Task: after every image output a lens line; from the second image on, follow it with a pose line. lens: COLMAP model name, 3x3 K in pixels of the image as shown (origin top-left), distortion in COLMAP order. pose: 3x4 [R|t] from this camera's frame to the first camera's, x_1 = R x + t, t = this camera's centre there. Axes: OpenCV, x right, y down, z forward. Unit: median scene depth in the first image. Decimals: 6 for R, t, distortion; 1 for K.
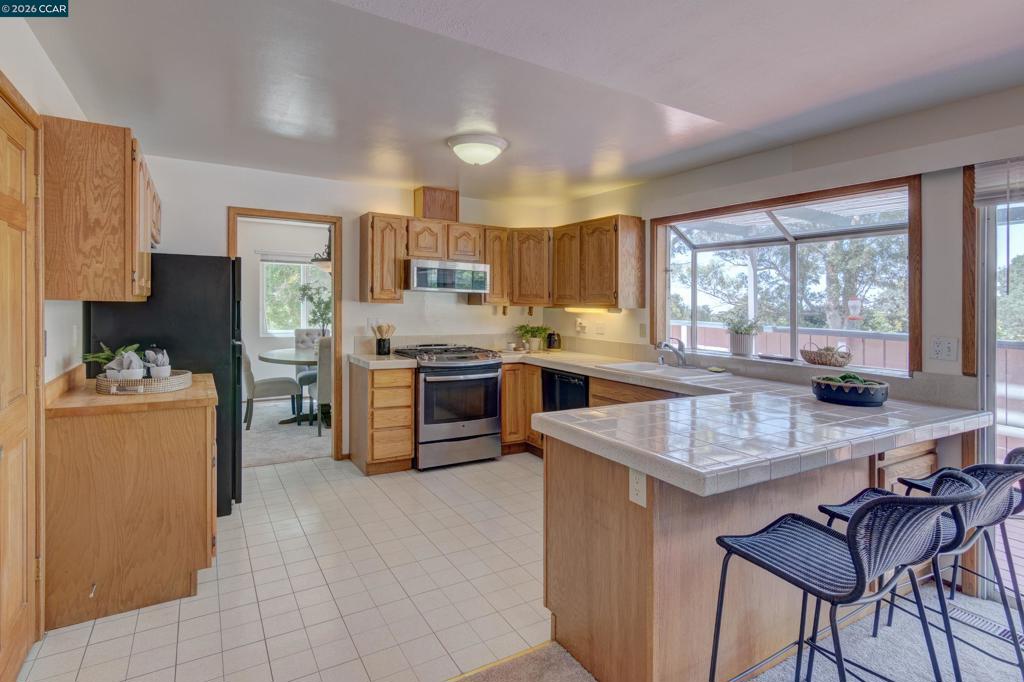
lens RADIAL K [[521.2, 0, 512.4], [0, 521.2, 311.5], [0, 0, 1]] dist [0.001899, -0.000078]
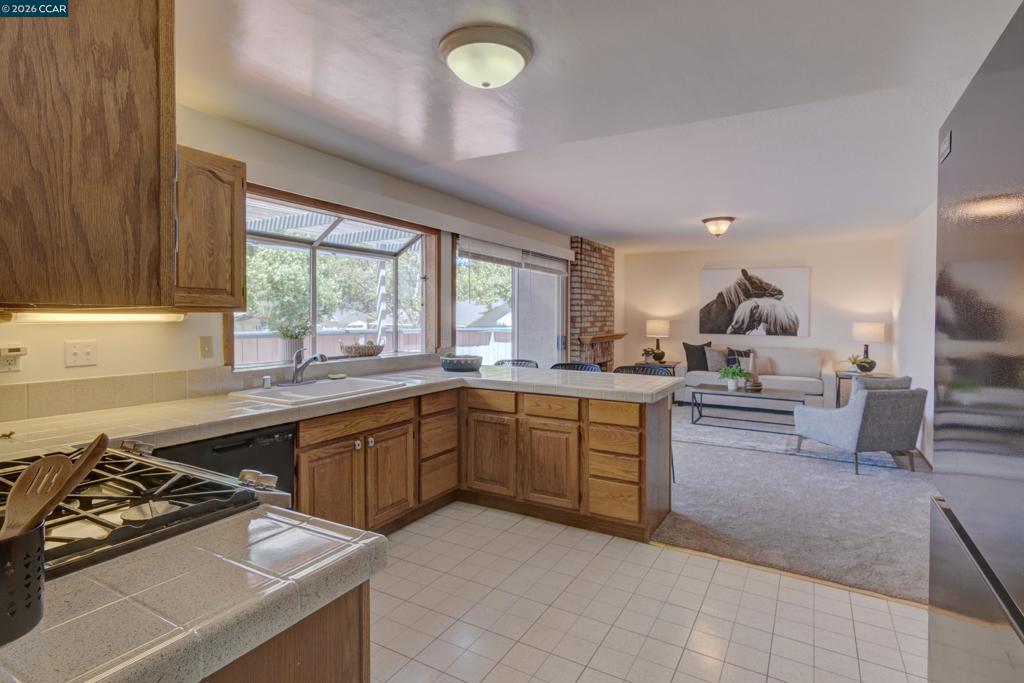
lens RADIAL K [[521.2, 0, 512.4], [0, 521.2, 312.0], [0, 0, 1]] dist [0.001899, -0.000078]
pose [[-0.485112, -0.012546, 0.874362, -0.657977], [-0.001949, 0.999910, 0.013266, -0.019129], [-0.874450, 0.004731, -0.485093, 1.338583]]
